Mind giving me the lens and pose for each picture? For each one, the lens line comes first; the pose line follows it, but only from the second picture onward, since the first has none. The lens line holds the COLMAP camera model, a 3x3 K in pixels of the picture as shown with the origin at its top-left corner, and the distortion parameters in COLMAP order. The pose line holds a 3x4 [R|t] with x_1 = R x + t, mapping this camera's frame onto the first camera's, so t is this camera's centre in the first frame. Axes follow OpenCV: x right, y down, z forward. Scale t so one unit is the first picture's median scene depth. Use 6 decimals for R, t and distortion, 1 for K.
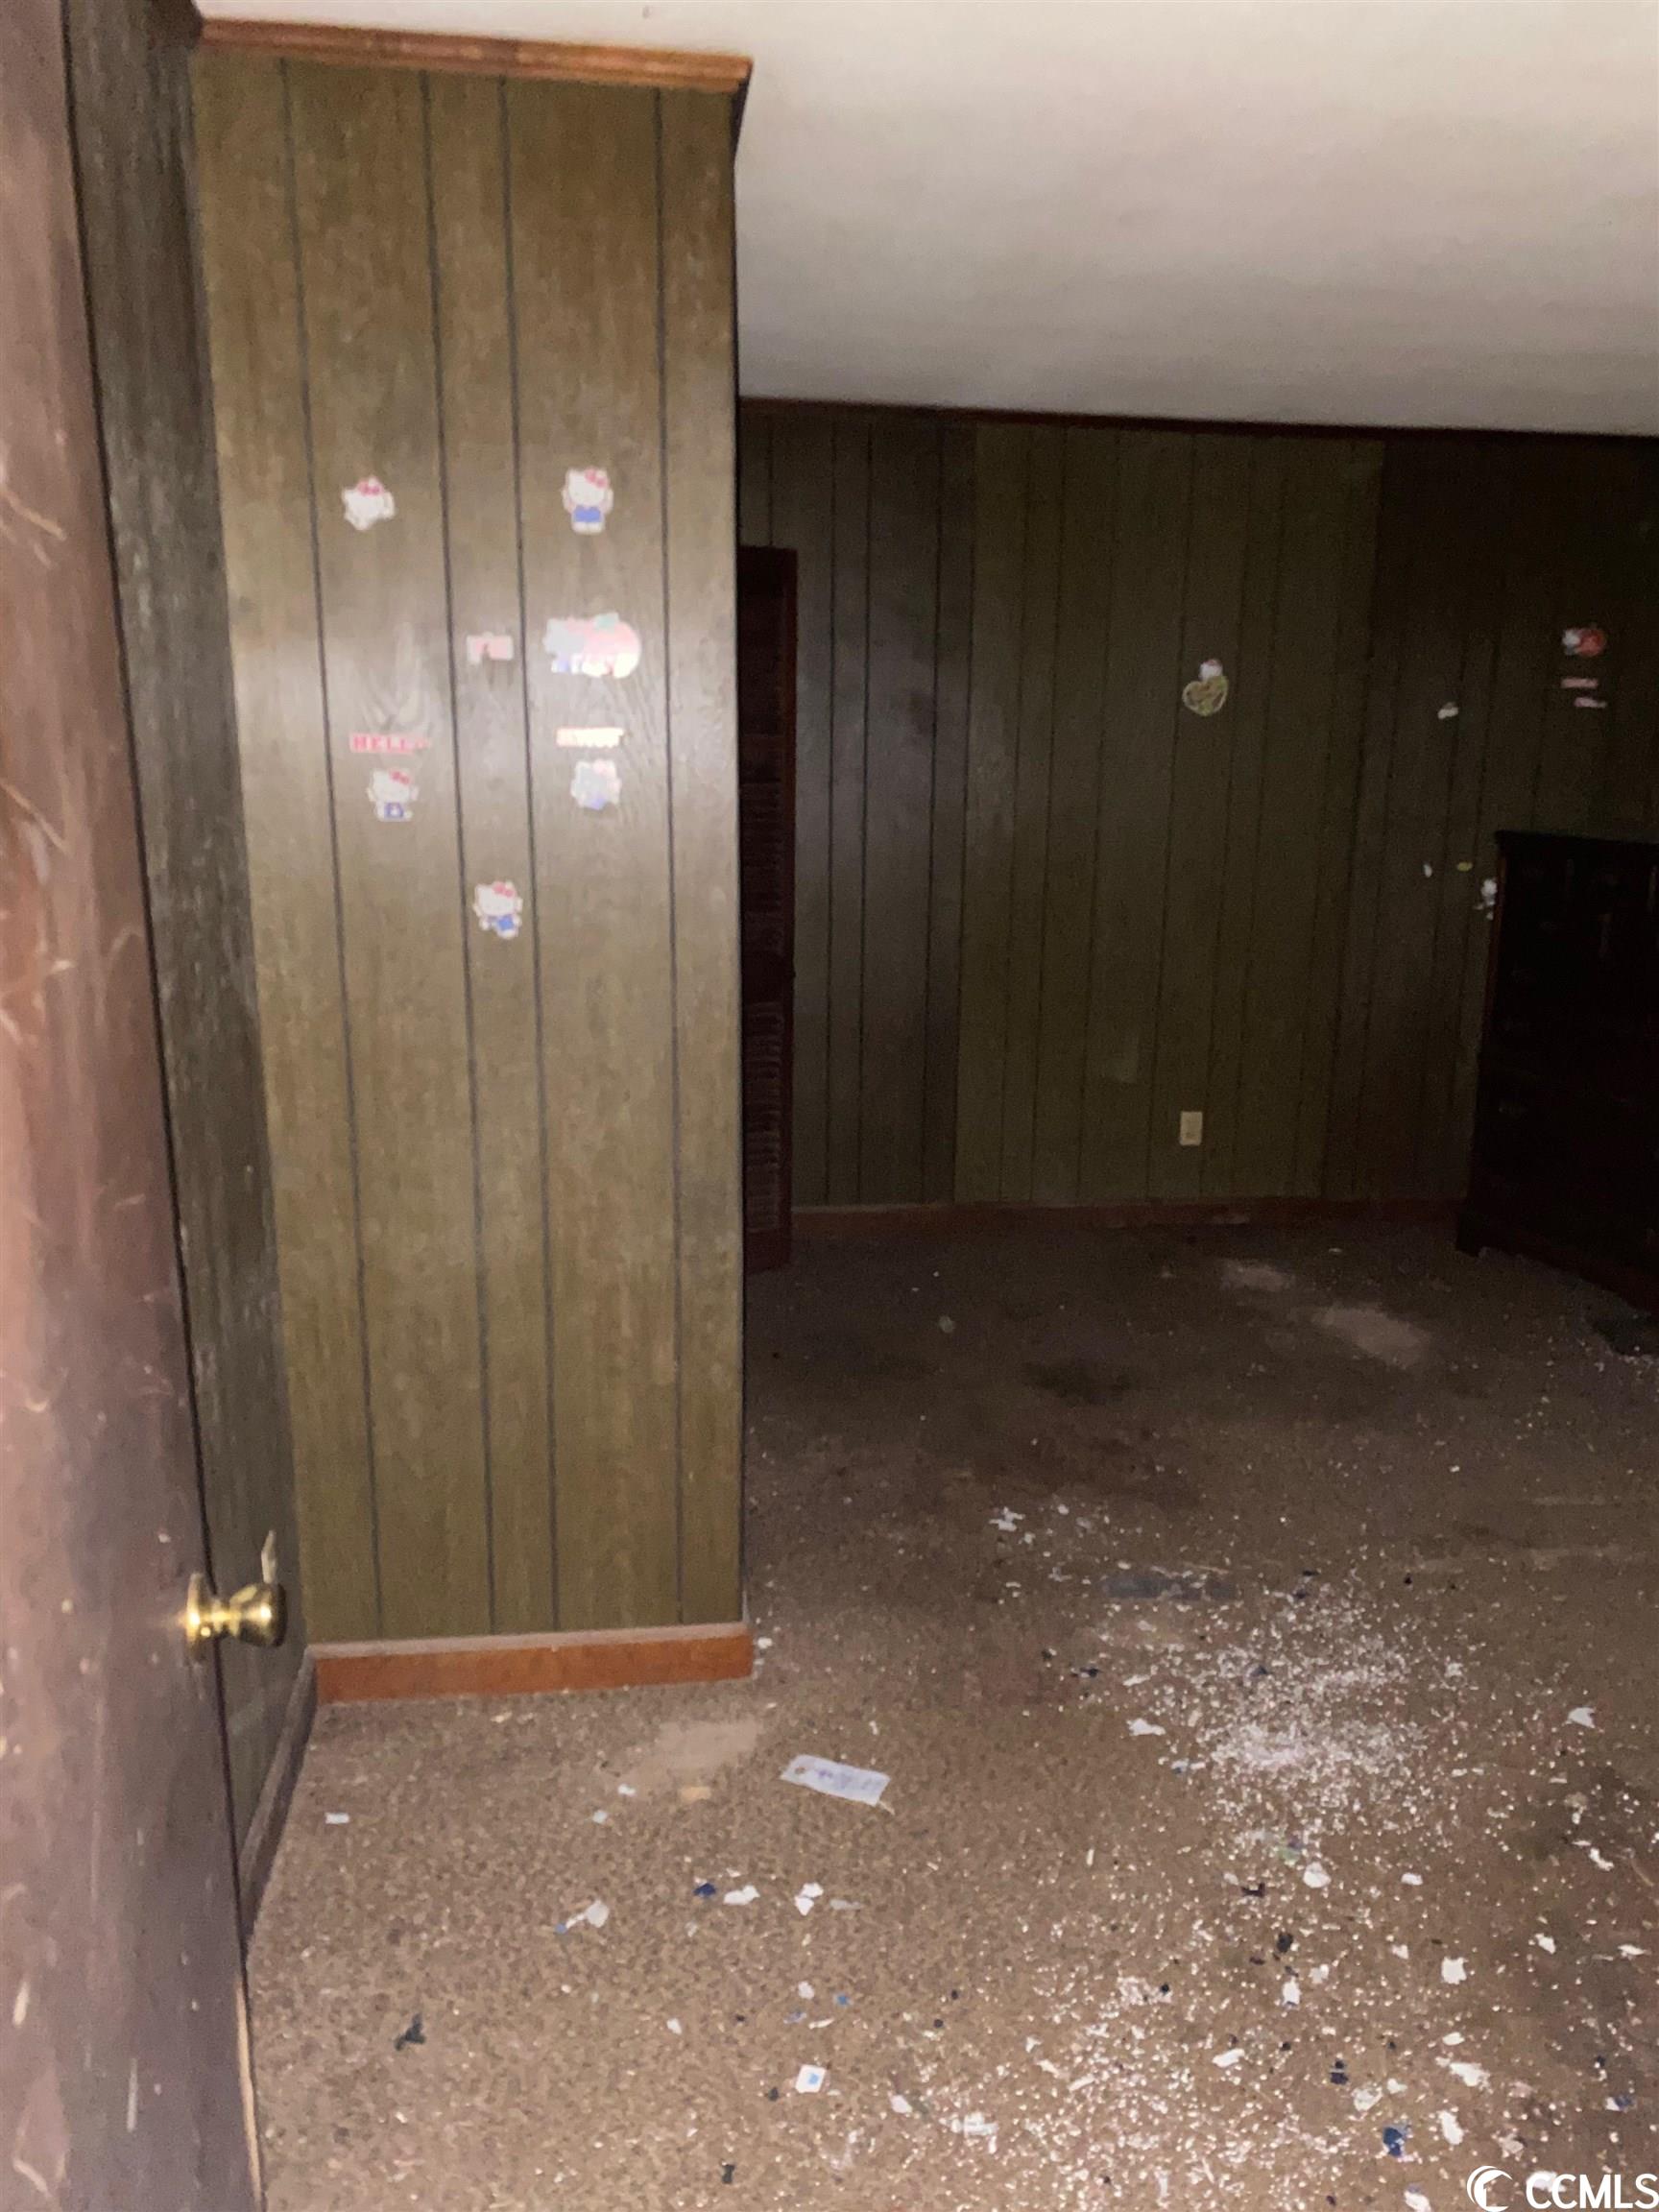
lens RADIAL K [[1594.9, 0, 829.5], [0, 1594.9, 1106.0], [0, 0, 1]] dist [-0.017737, 0.008719]
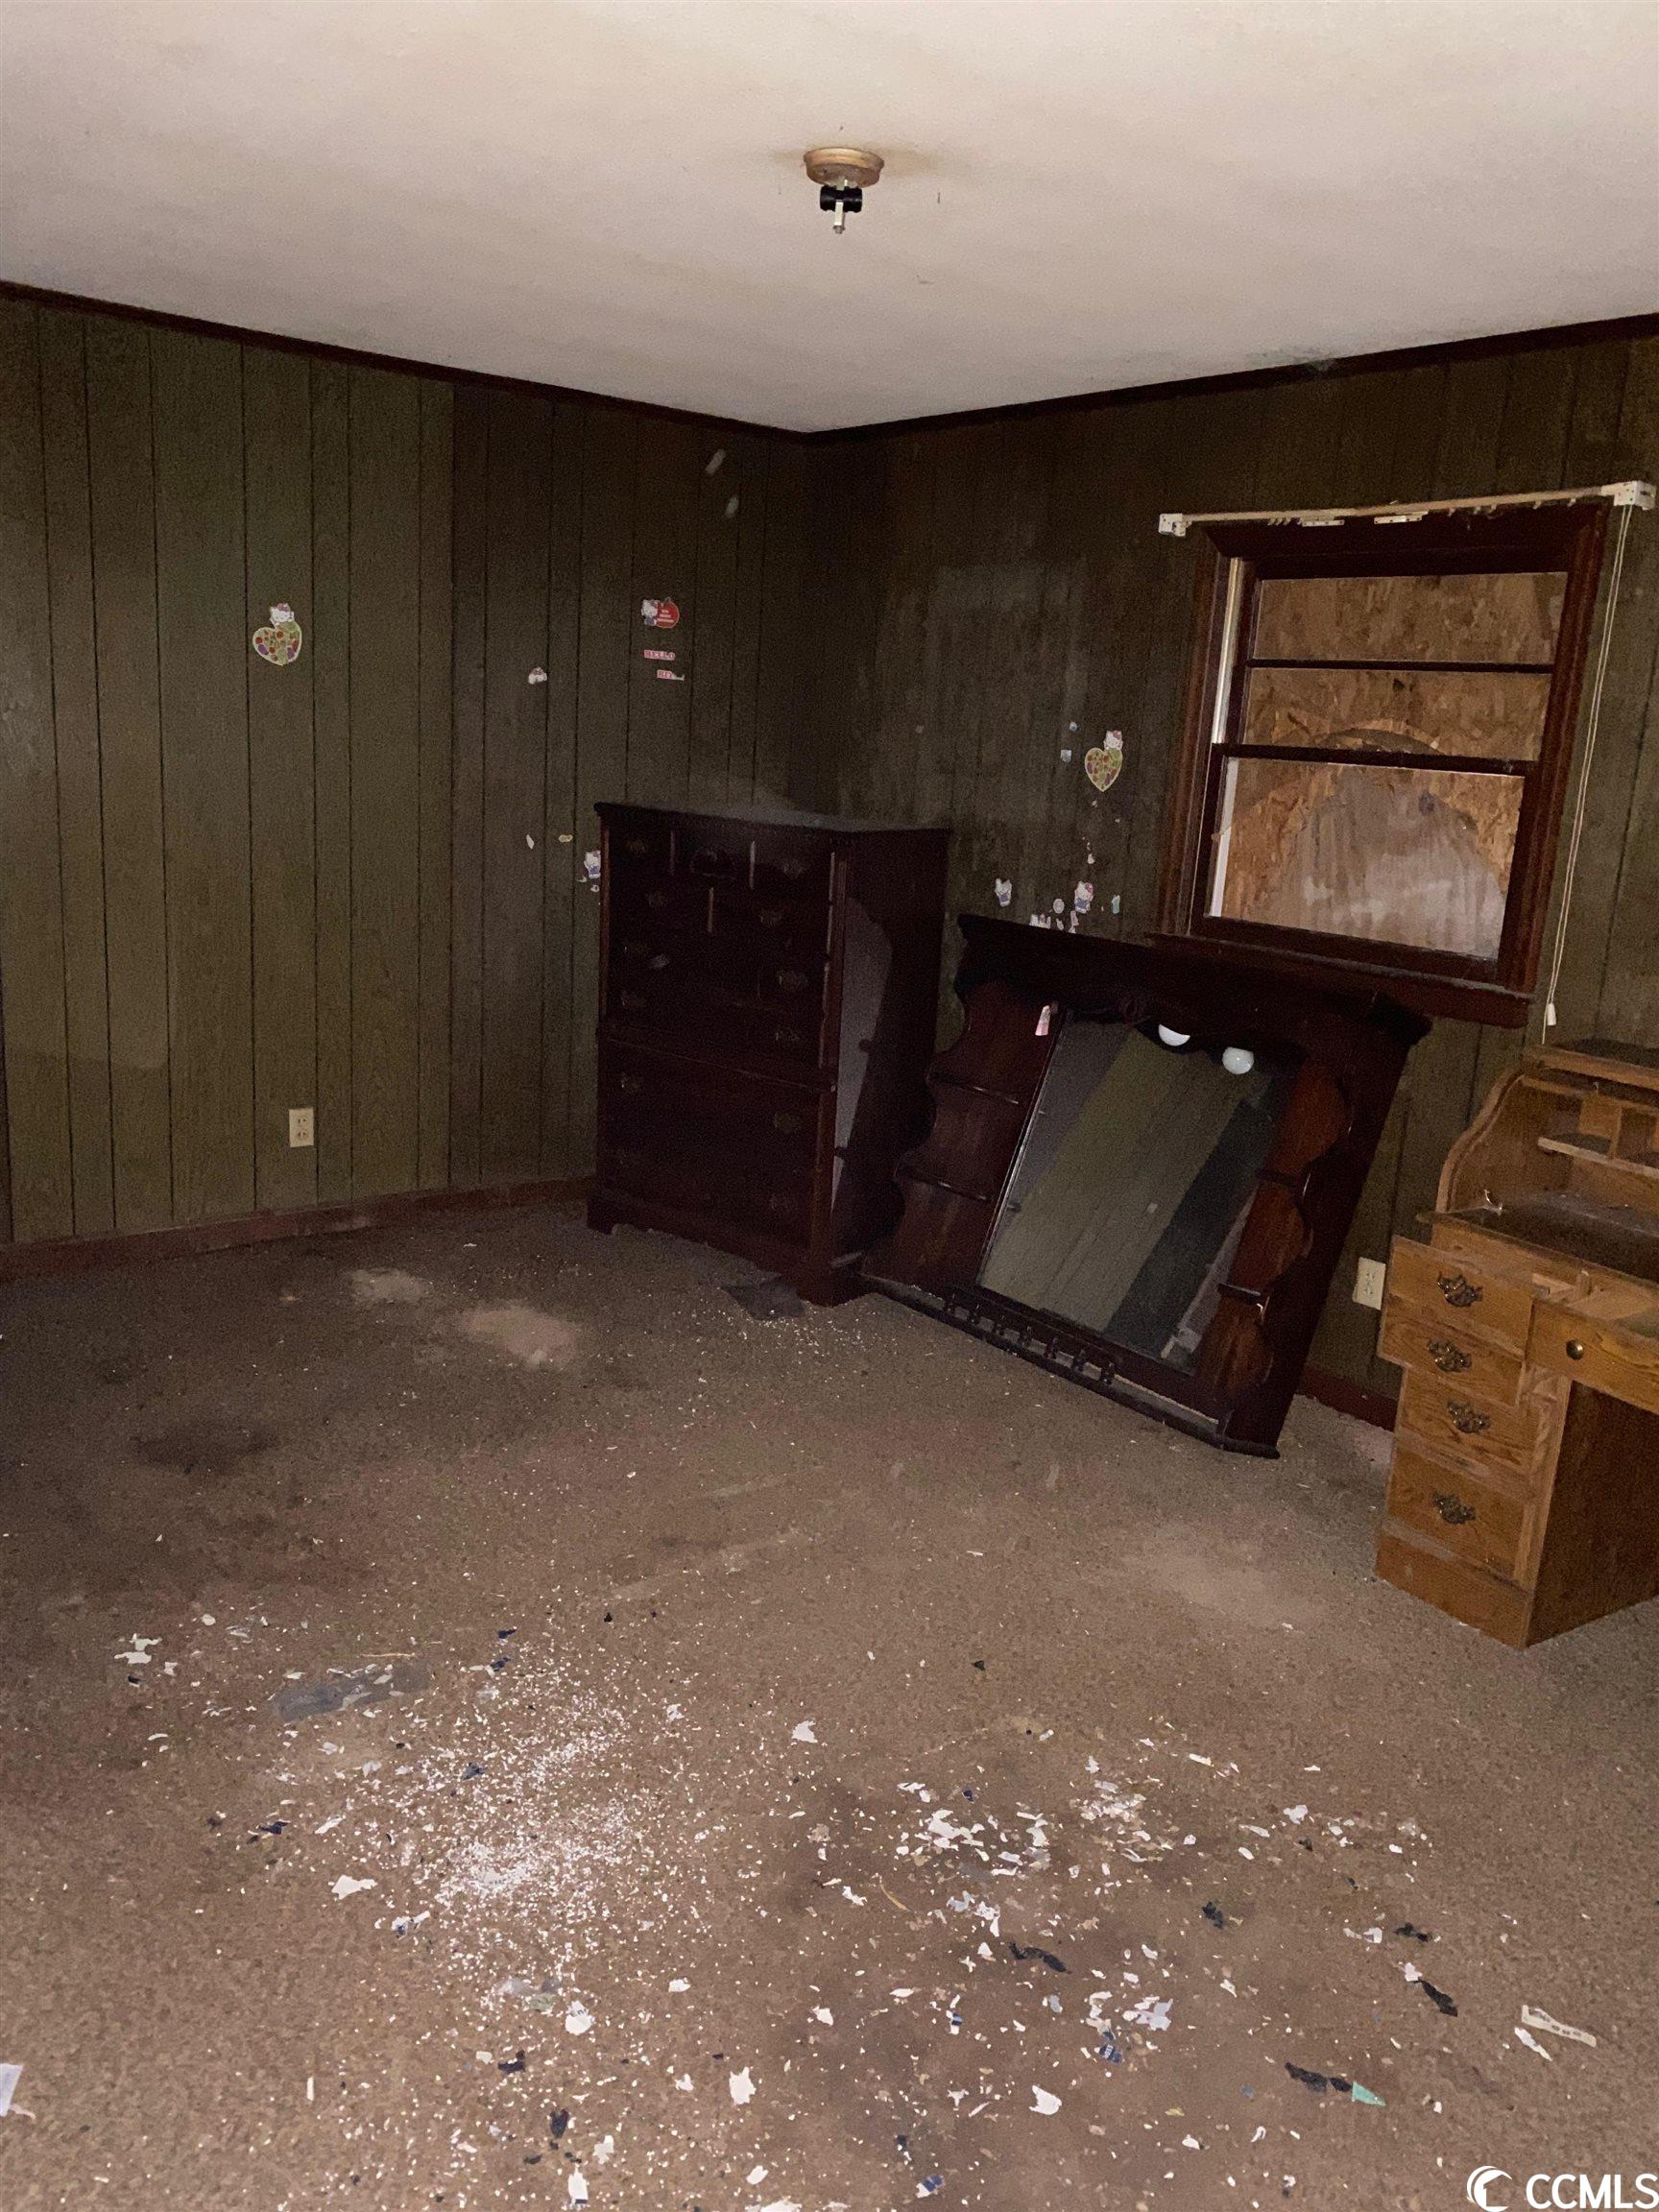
lens RADIAL K [[1594.9, 0, 829.5], [0, 1594.9, 1106.0], [0, 0, 1]] dist [-0.017737, 0.008719]
pose [[0.840989, -0.087426, 0.533942, -0.001208], [0.070970, 0.996157, 0.051325, -0.044703], [-0.536378, -0.005270, 0.843962, 0.154751]]
